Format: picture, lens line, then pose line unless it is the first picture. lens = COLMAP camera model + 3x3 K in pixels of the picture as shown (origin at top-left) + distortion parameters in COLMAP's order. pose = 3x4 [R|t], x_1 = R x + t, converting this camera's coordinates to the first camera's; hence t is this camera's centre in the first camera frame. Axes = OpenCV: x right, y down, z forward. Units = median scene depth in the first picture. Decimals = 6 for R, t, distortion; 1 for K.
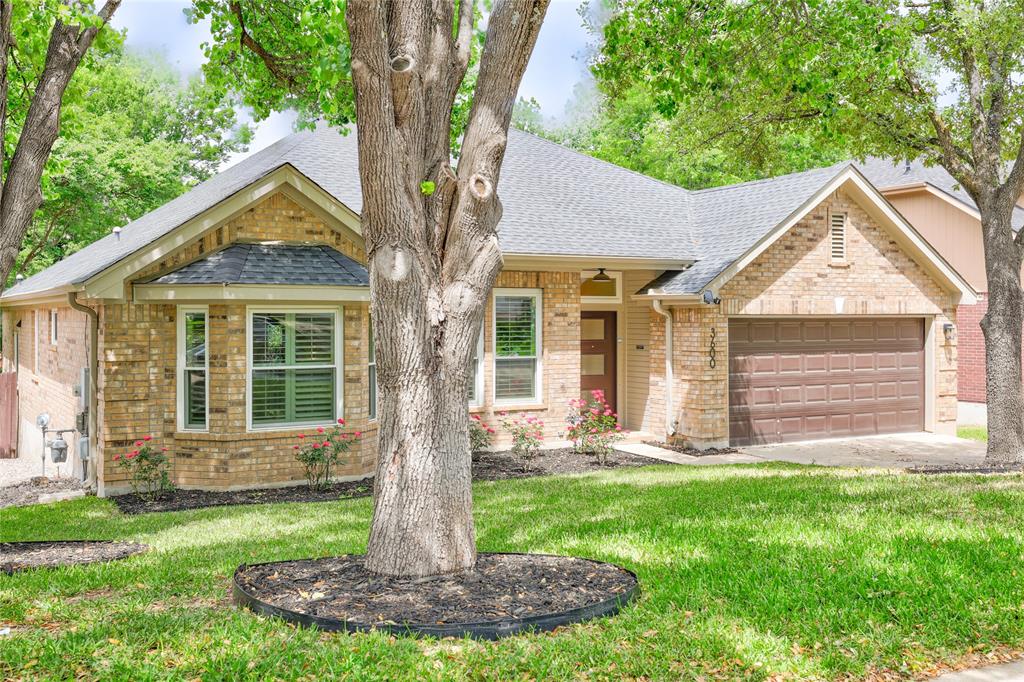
lens RADIAL K [[1009.7, 0, 511.5], [0, 1009.7, 326.2], [0, 0, 1]] dist [0.012198, -0.000435]
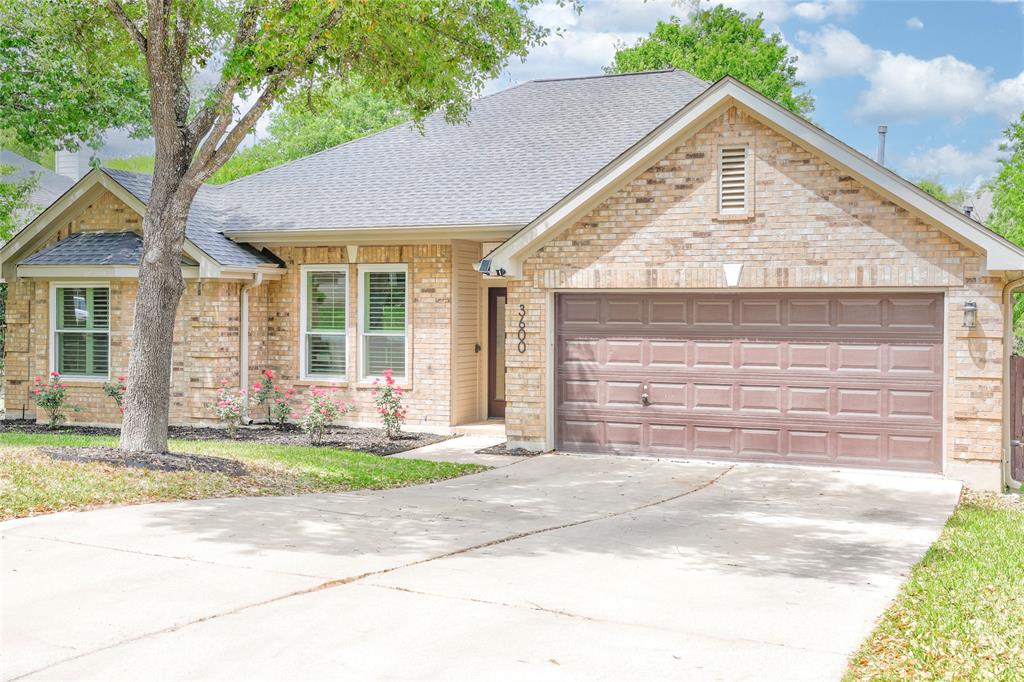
lens RADIAL K [[1103.2, 0, 586.9], [0, 1103.2, 341.2], [0, 0, 1]] dist [0.011834, 0.022057]
pose [[0.639848, 0.025024, -0.768094, 0.916001], [-0.013242, 0.999680, 0.021538, 0.011458], [0.768387, -0.003610, 0.639975, 0.450920]]
